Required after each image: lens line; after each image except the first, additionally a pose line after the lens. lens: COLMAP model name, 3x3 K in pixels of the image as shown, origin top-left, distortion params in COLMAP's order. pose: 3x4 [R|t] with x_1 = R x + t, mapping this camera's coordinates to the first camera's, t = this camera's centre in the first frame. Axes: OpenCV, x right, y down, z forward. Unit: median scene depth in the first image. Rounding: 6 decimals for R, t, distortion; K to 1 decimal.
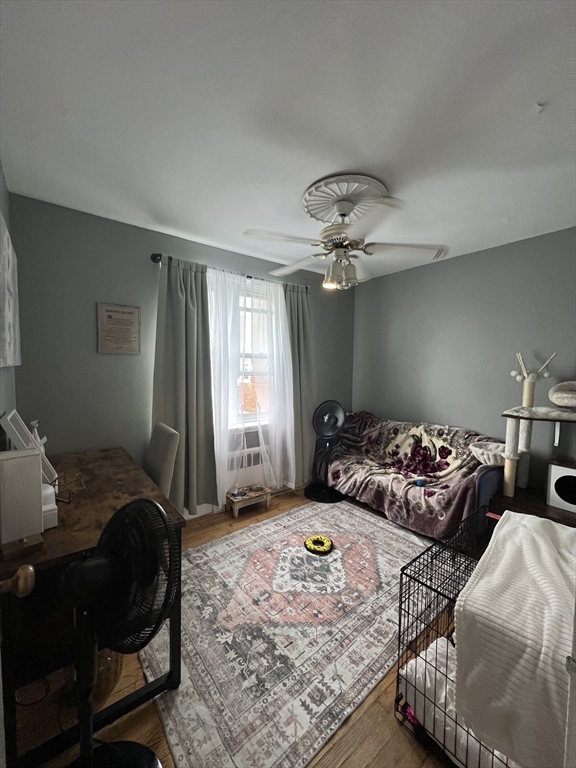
lens RADIAL K [[306.9, 0, 288.0], [0, 306.9, 382.9], [0, 0, 1]] dist [0.000148, -0.000046]
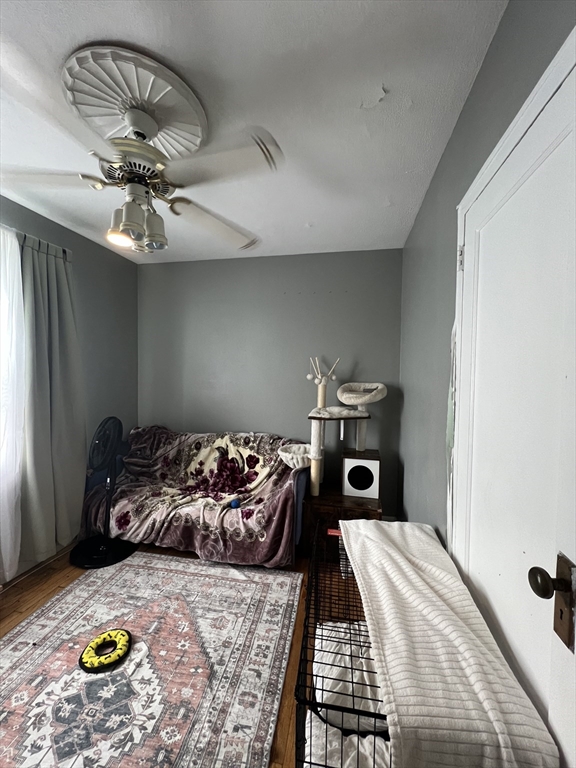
lens RADIAL K [[306.9, 0, 288.0], [0, 306.9, 382.9], [0, 0, 1]] dist [0.000148, -0.000046]
pose [[0.759036, -0.023282, 0.650632, -0.013809], [0.032338, 0.999475, -0.001960, -0.010013], [-0.650245, 0.022528, 0.759391, 0.237014]]
